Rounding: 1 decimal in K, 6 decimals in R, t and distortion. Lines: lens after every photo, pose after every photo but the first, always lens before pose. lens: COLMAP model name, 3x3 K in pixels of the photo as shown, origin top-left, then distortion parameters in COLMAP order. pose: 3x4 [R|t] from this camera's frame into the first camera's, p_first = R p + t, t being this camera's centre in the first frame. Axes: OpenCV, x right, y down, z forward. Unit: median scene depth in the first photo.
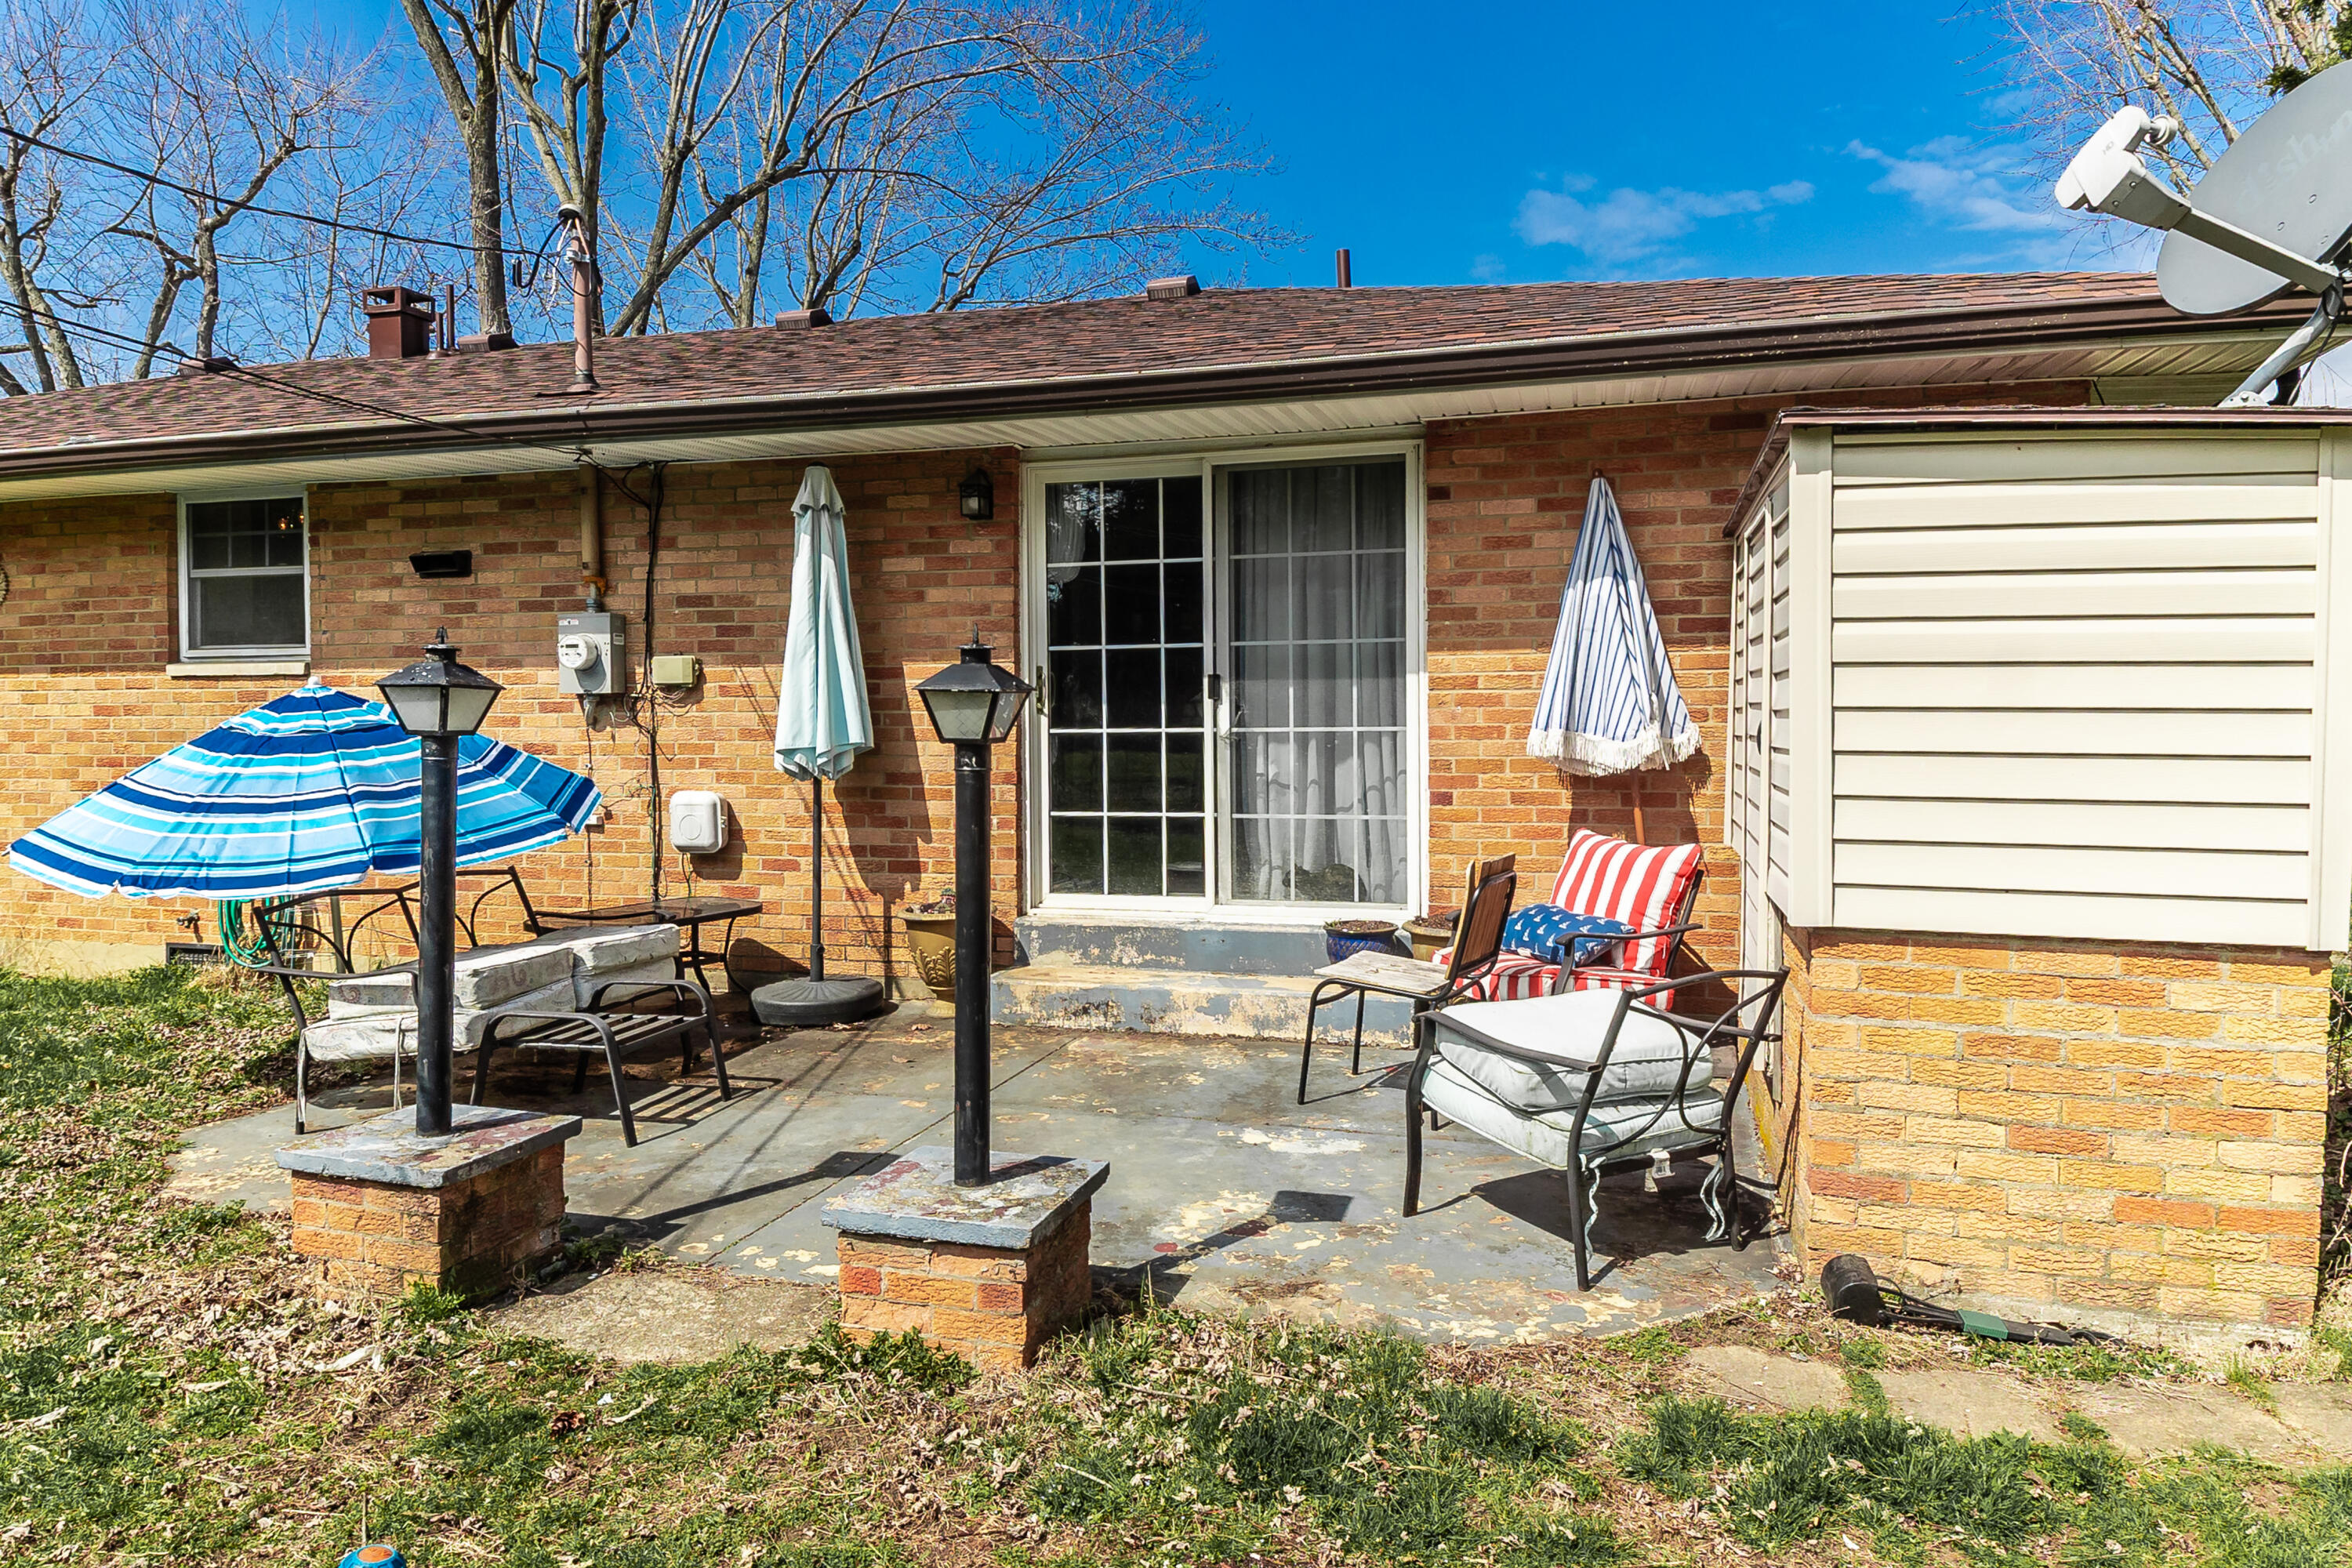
lens RADIAL K [[1528.3, 0, 1206.6], [0, 1528.3, 725.4], [0, 0, 1]] dist [0.061138, -0.075730]
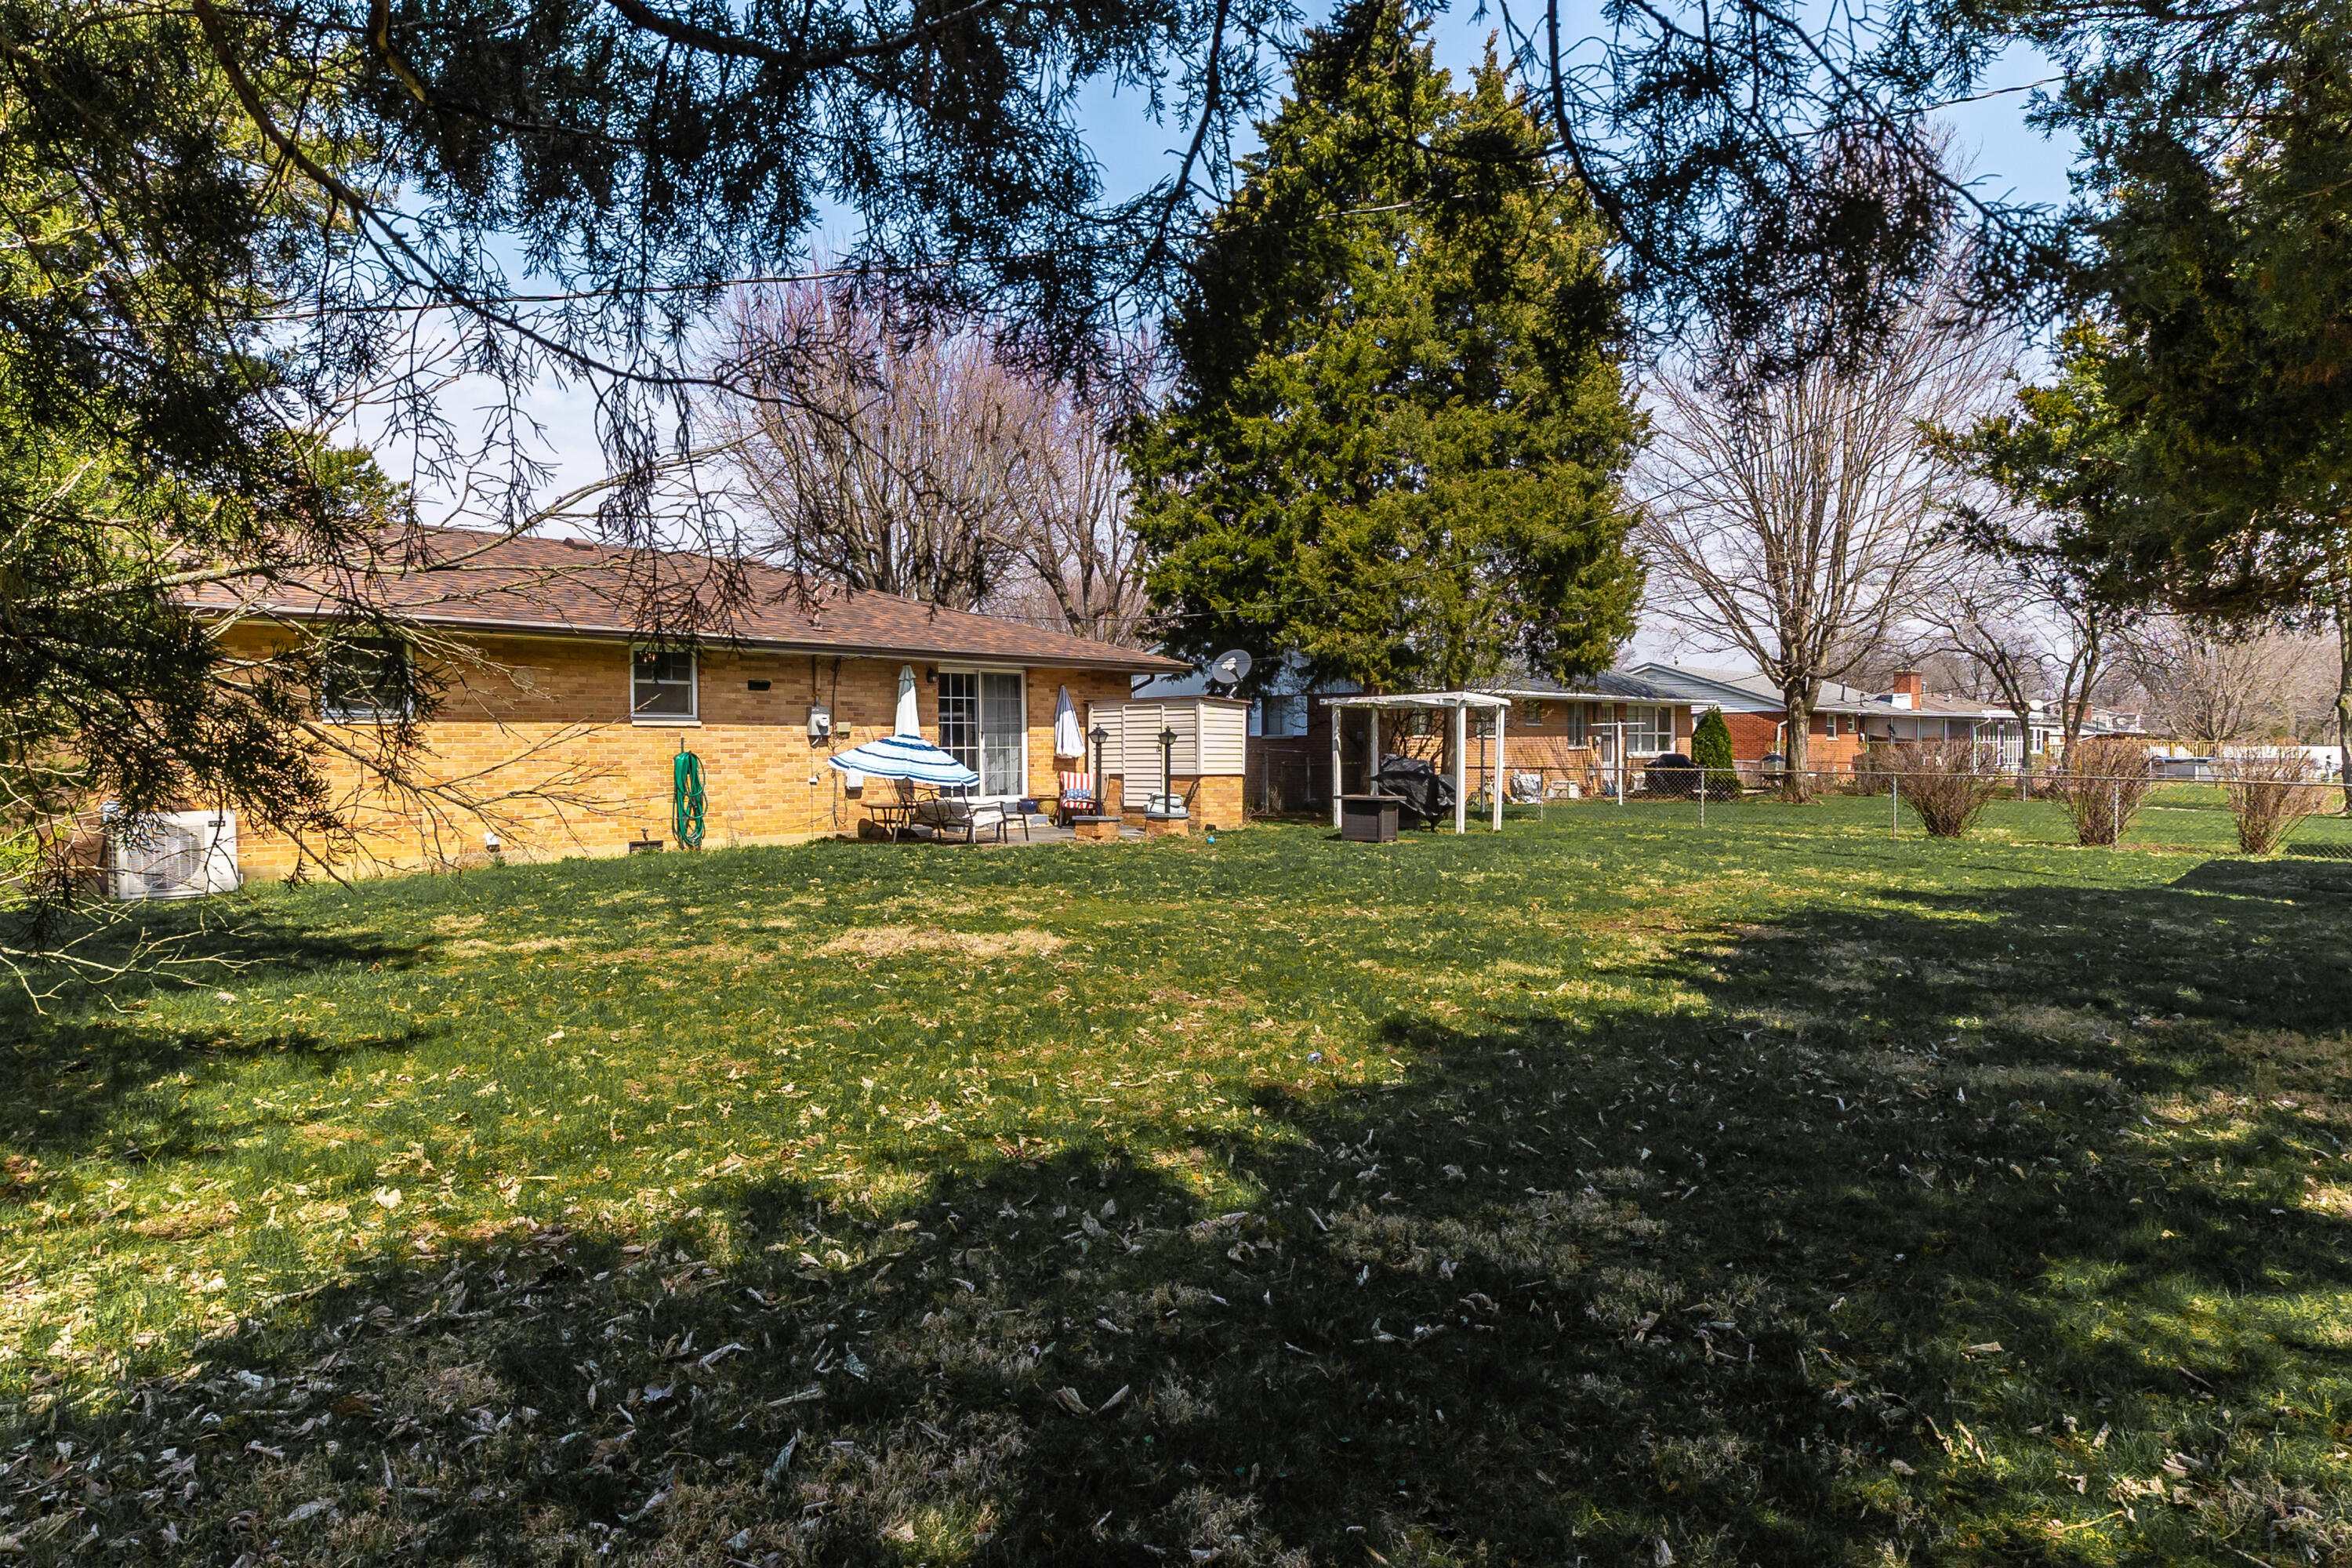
lens RADIAL K [[1444.9, 0, 1166.9], [0, 1444.9, 762.8], [0, 0, 1]] dist [0.082099, -0.109341]
pose [[0.435644, -0.007086, 0.900091, -2.664681], [0.015507, 0.999880, 0.000366, 0.041612], [-0.899985, 0.013798, 0.435702, -0.779468]]
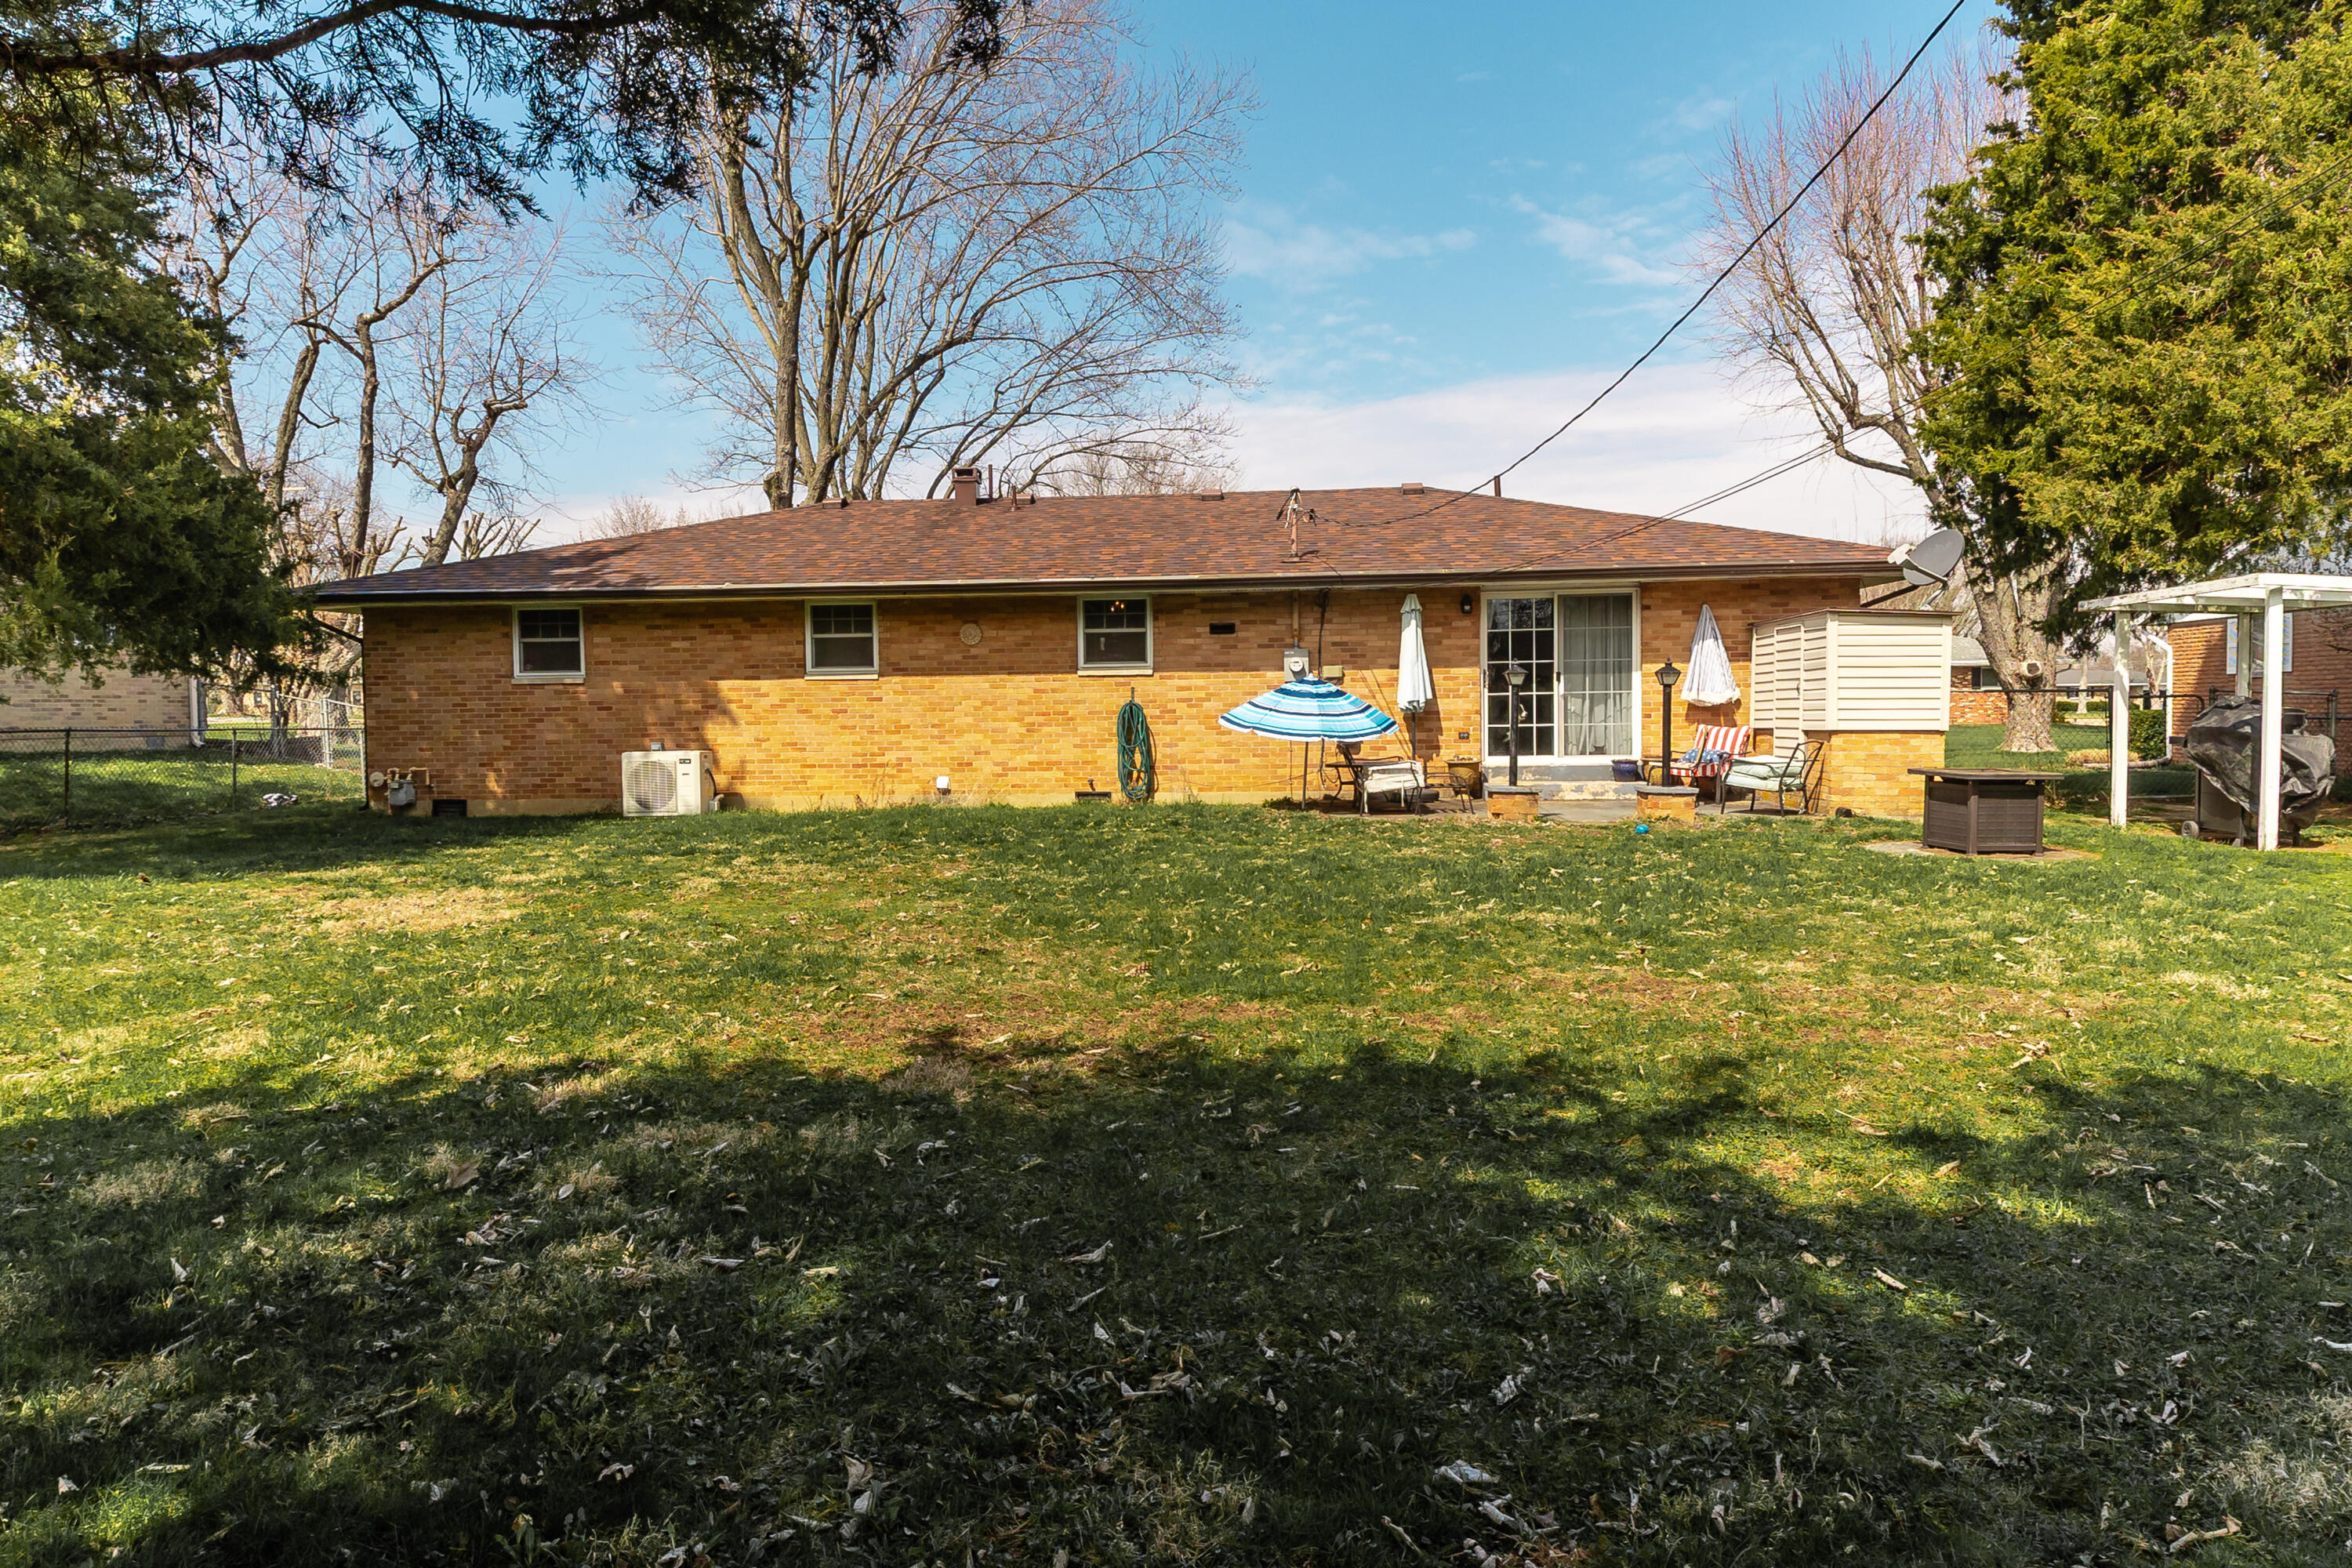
lens RADIAL K [[1444.9, 0, 1166.9], [0, 1444.9, 762.8], [0, 0, 1]] dist [0.082099, -0.109341]
pose [[0.986843, -0.012199, 0.161218, -1.040661], [0.008975, 0.999745, 0.020712, 0.064191], [-0.161430, -0.018993, 0.986701, -1.348132]]
